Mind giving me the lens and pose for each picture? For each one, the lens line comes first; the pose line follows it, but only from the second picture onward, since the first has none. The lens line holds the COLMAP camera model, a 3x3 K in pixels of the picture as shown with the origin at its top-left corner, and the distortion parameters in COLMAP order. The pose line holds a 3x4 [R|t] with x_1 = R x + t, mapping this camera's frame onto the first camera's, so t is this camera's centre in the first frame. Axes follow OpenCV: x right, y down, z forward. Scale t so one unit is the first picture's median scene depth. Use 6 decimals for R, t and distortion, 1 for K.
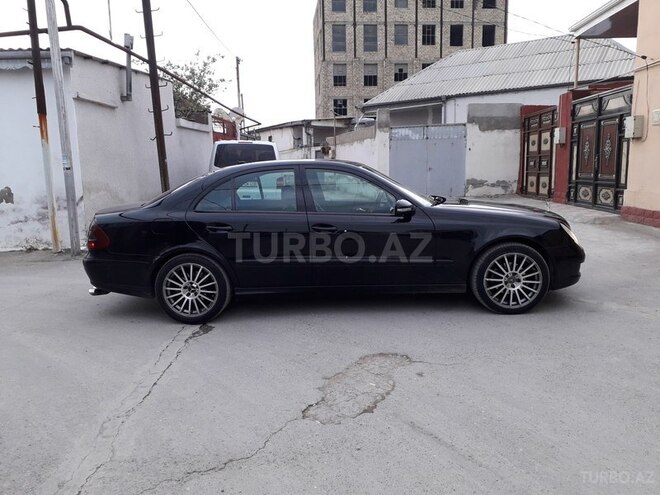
lens RADIAL K [[528.3, 0, 332.7], [0, 528.3, 247.5], [0, 0, 1]] dist [-0.012497, -0.018230]
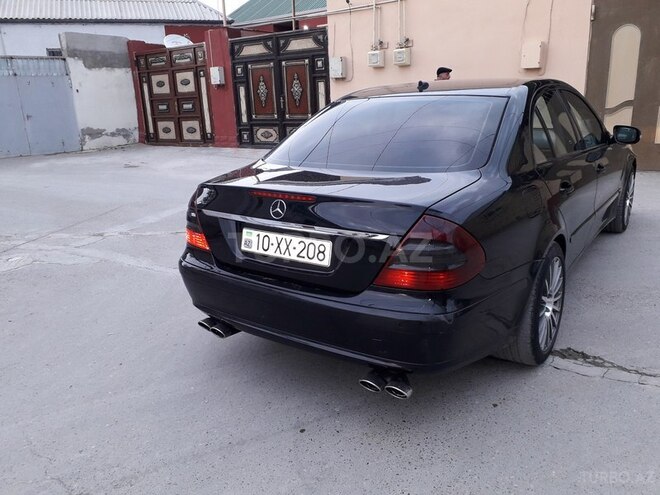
lens RADIAL K [[528.3, 0, 331.8], [0, 528.3, 250.3], [0, 0, 1]] dist [-0.012497, -0.018230]
pose [[0.555145, -0.219541, 0.802257, -0.225059], [0.143752, 0.975347, 0.167435, -0.027405], [-0.819237, 0.022376, 0.573018, 0.231158]]
